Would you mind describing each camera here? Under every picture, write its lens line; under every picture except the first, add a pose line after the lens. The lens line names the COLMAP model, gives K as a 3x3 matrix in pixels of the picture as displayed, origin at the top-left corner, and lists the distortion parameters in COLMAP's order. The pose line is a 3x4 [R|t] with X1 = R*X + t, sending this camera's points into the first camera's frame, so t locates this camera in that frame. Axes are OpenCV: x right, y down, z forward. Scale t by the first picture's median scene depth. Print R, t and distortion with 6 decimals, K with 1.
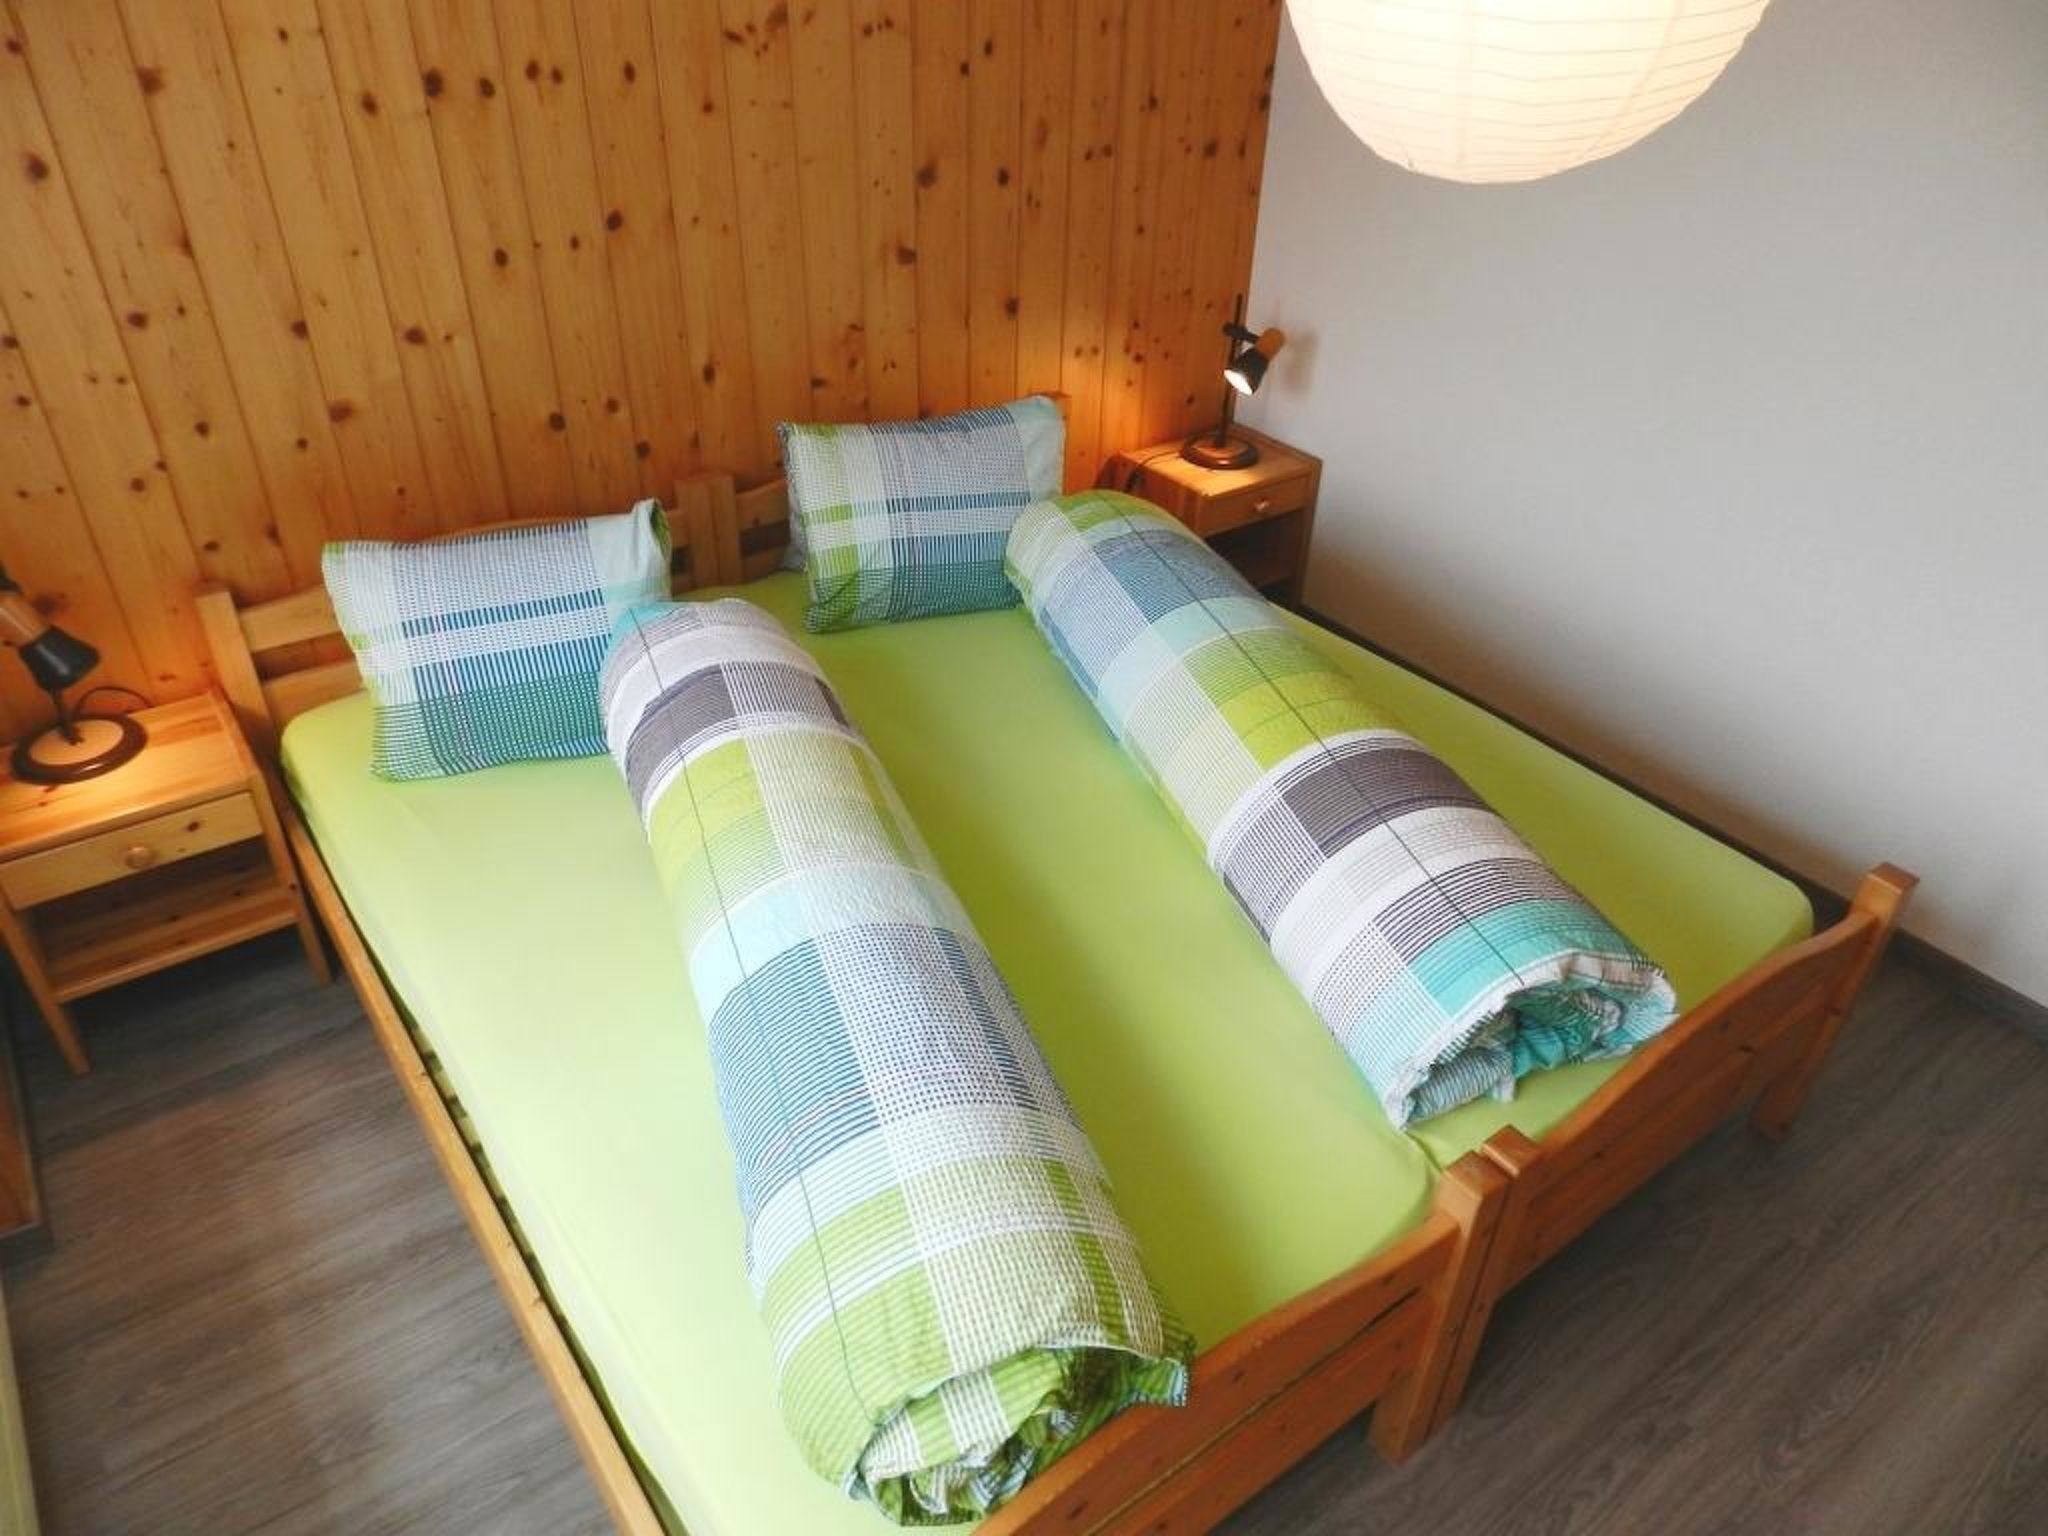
lens RADIAL K [[1382.6, 0, 1024.0], [0, 1382.6, 768.0], [0, 0, 1]] dist [-0.007262, -0.001839]
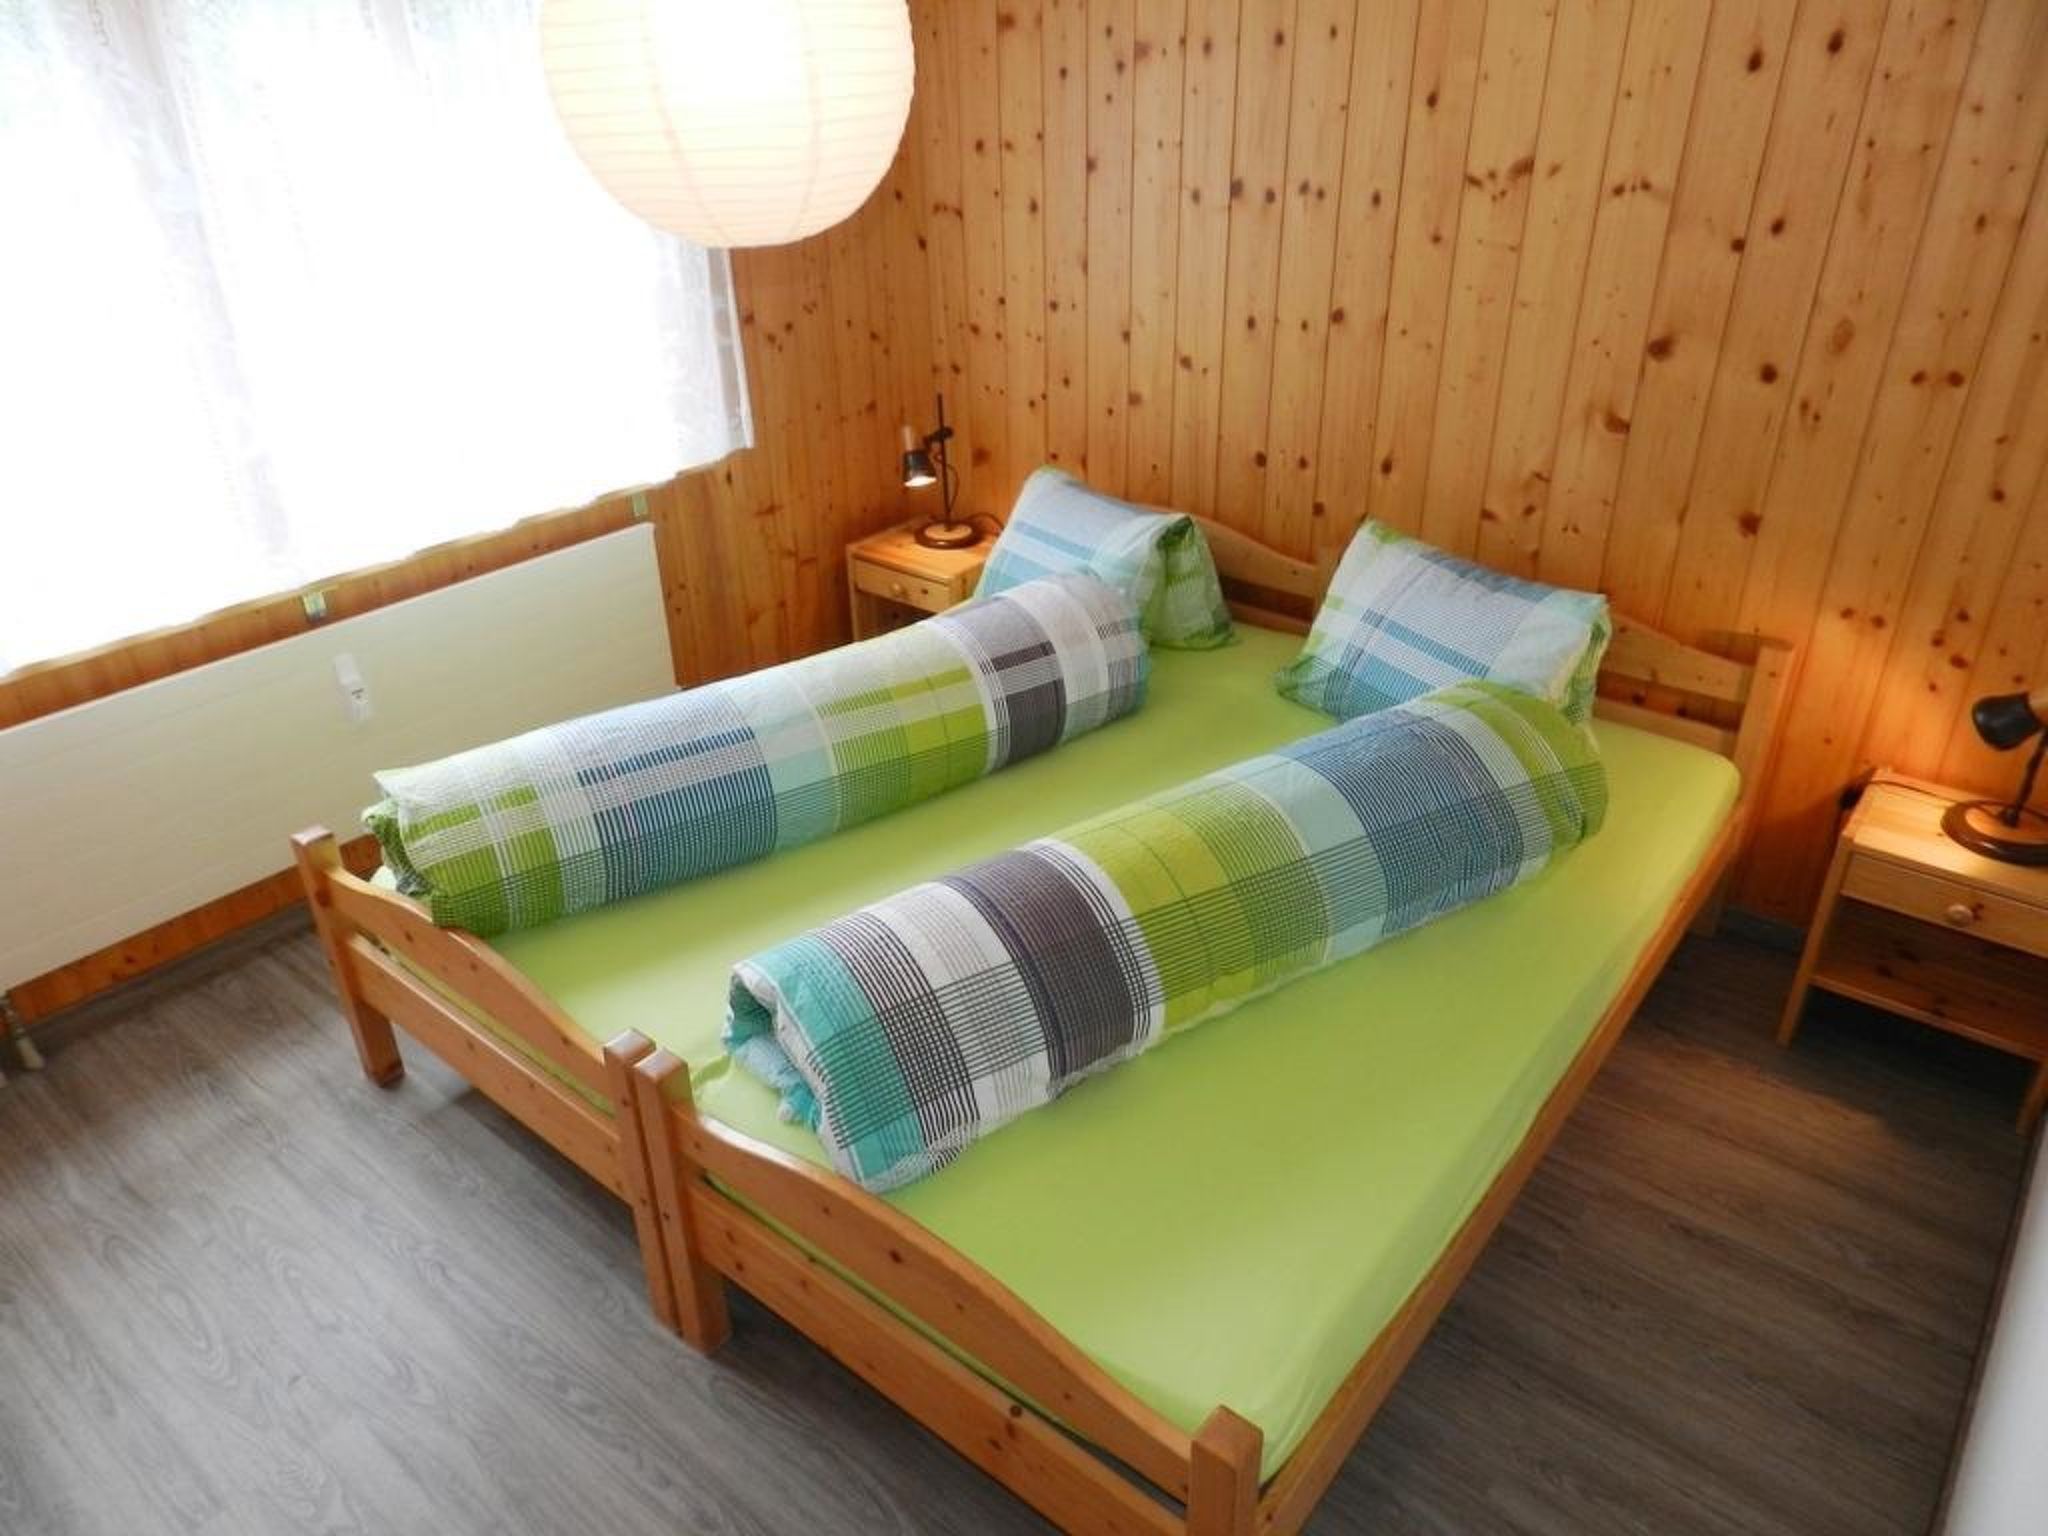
lens RADIAL K [[1369.2, 0, 1024.0], [0, 1369.2, 768.0], [0, 0, 1]] dist [-0.001646, 0.000789]
pose [[0.258298, 0.437752, -0.861194, 0.828198], [-0.529099, 0.809961, 0.253017, -0.234314], [0.808292, 0.390303, 0.440826, 0.406683]]
